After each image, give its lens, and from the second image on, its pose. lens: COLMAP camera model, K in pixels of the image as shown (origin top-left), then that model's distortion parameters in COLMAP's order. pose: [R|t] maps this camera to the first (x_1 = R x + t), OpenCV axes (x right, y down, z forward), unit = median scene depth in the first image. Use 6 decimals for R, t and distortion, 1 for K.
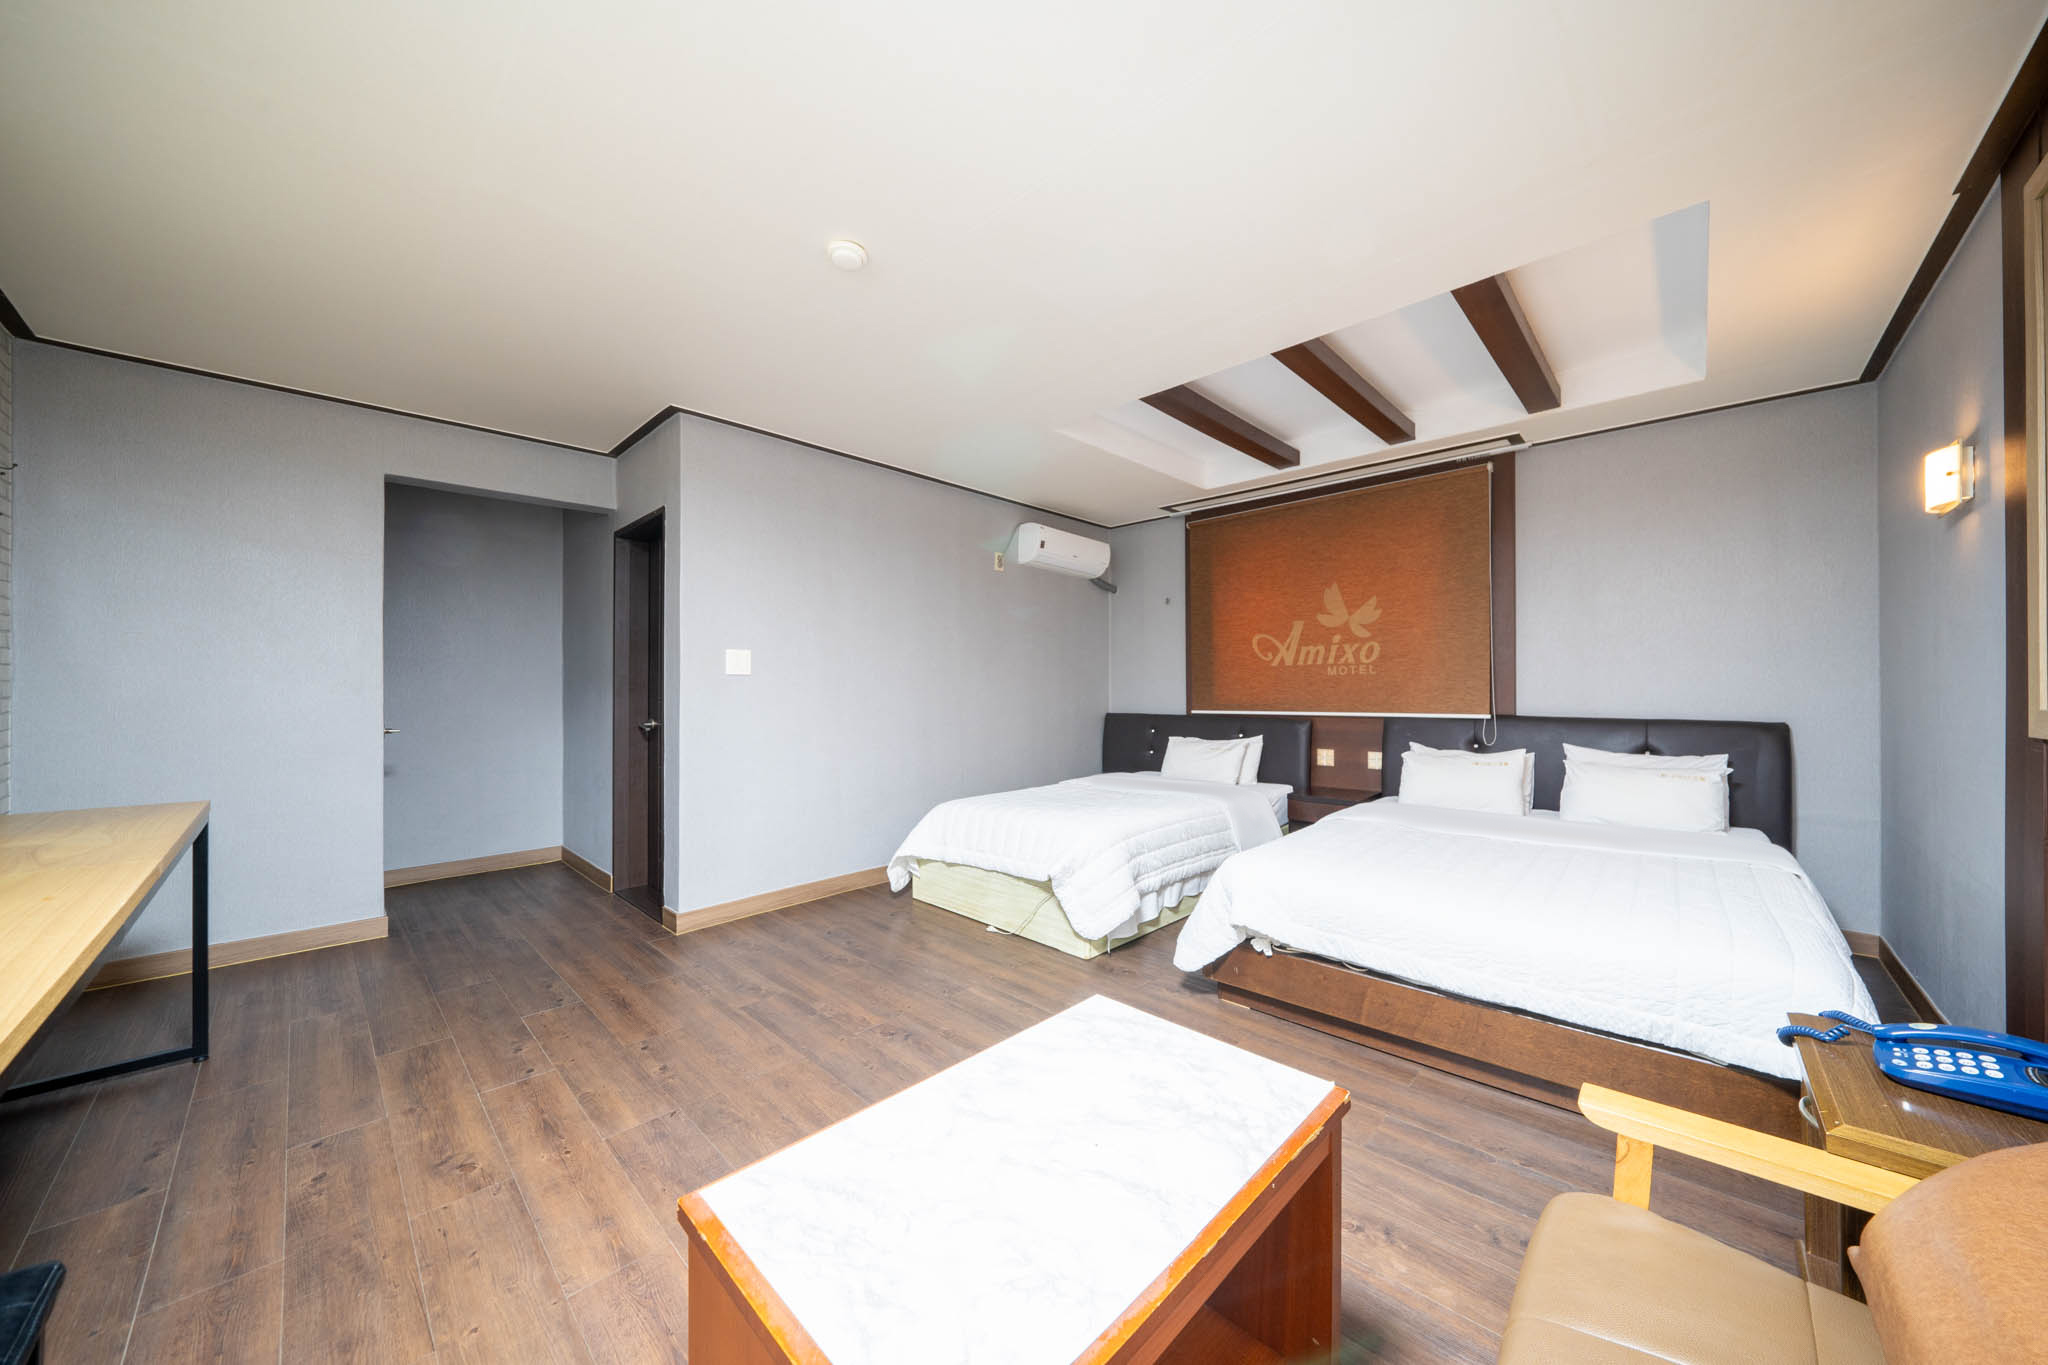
lens RADIAL K [[697.9, 0, 1026.9], [0, 697.9, 681.8], [0, 0, 1]] dist [-0.008099, -0.000229]
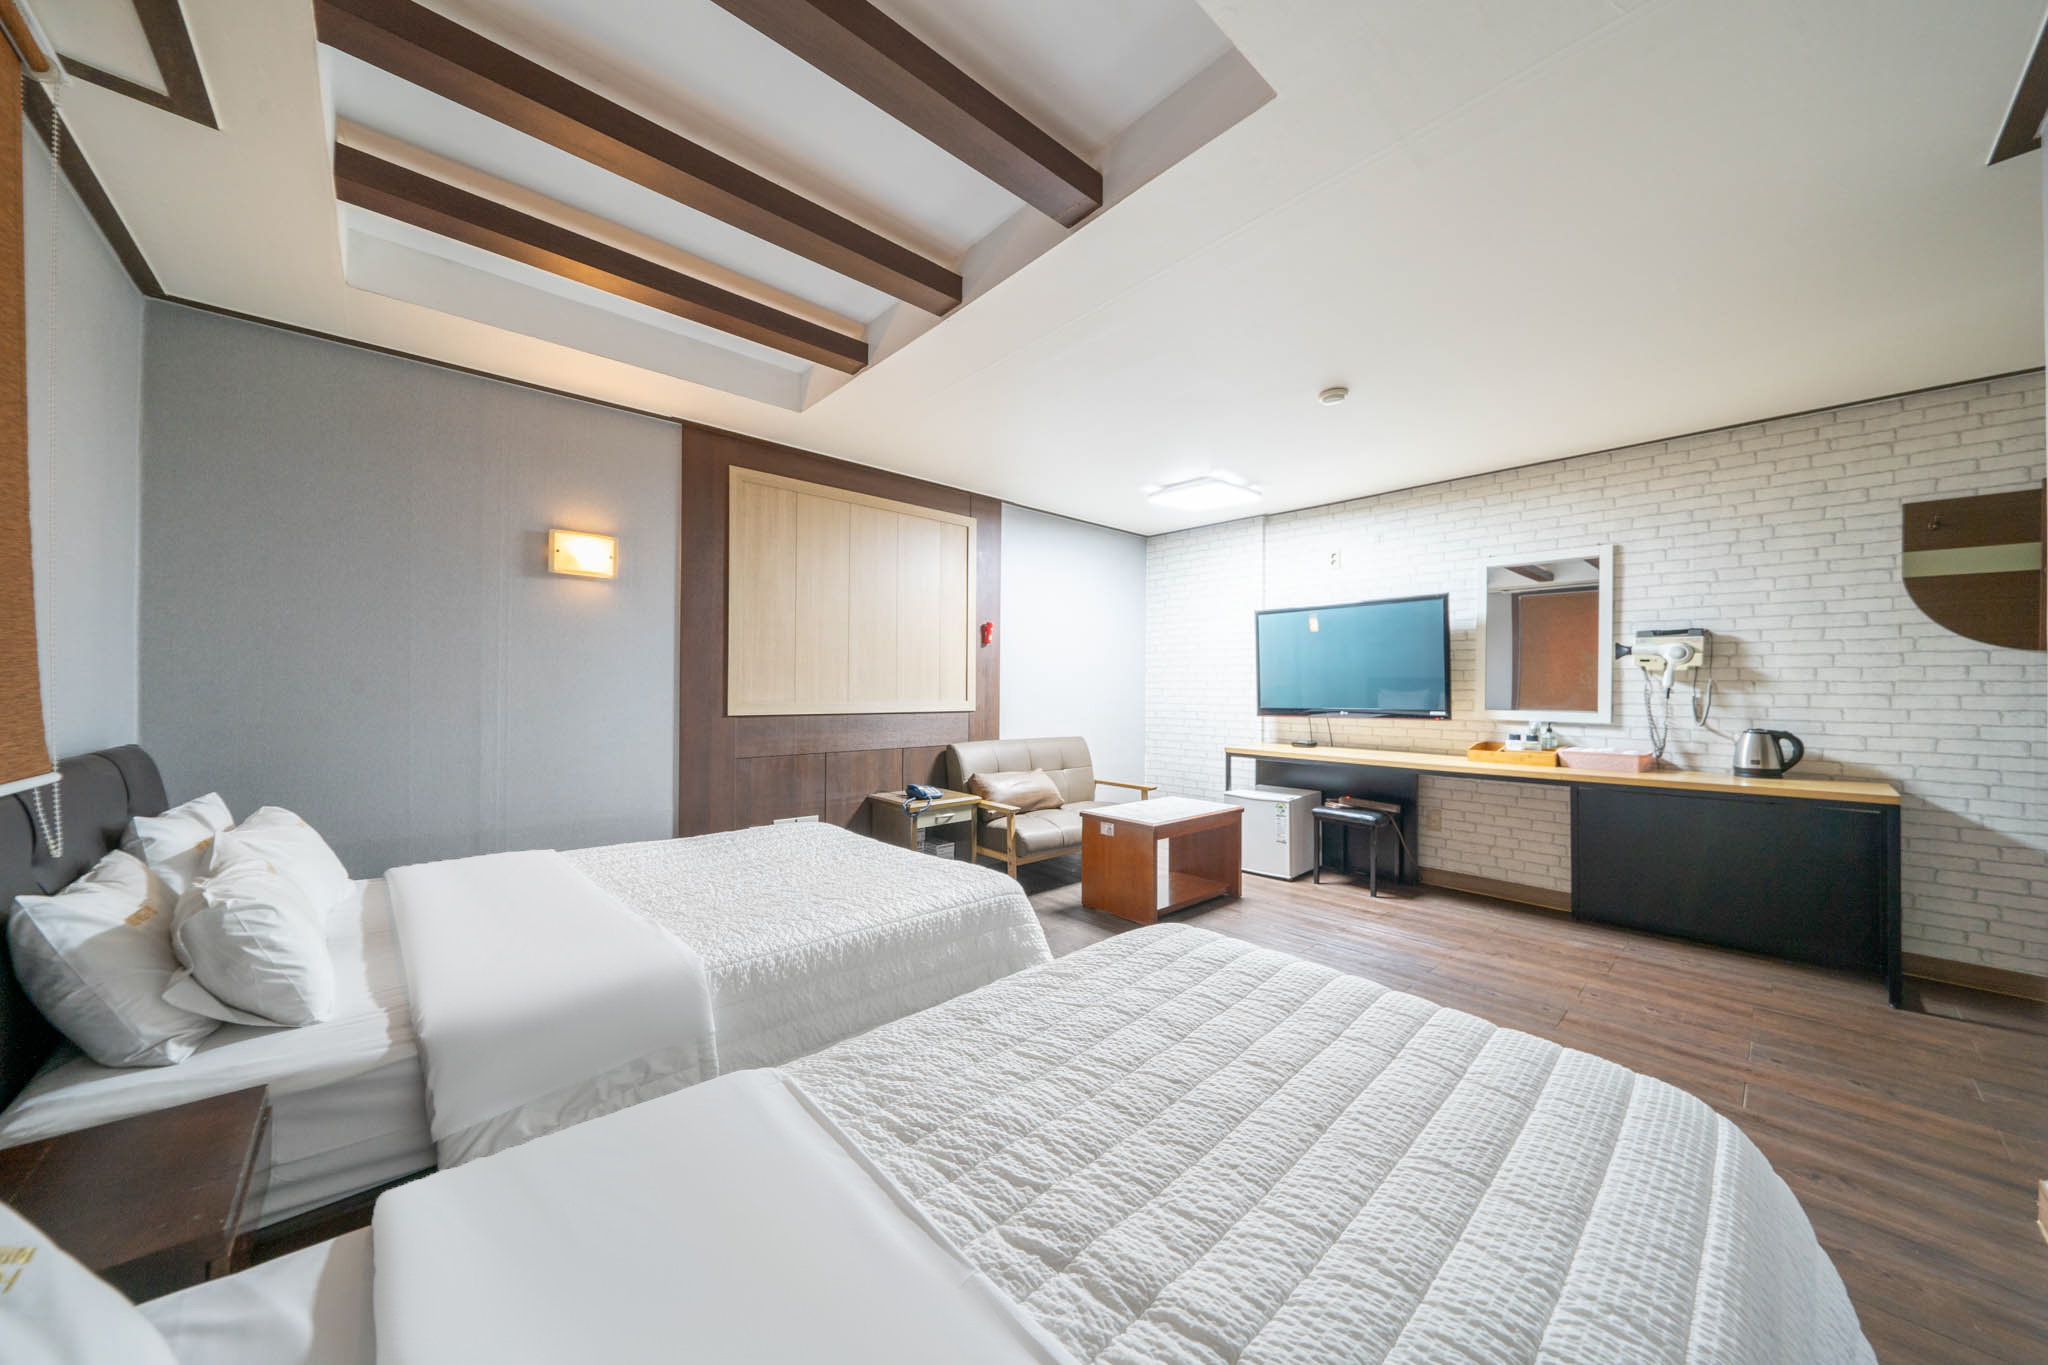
lens RADIAL K [[697.9, 0, 1022.9], [0, 697.9, 693.4], [0, 0, 1]] dist [-0.008099, -0.000229]
pose [[-0.998014, -0.005256, 0.062777, 0.317162], [-0.005774, 0.999951, -0.008085, -0.014843], [-0.062731, -0.008431, -0.997995, 2.385789]]
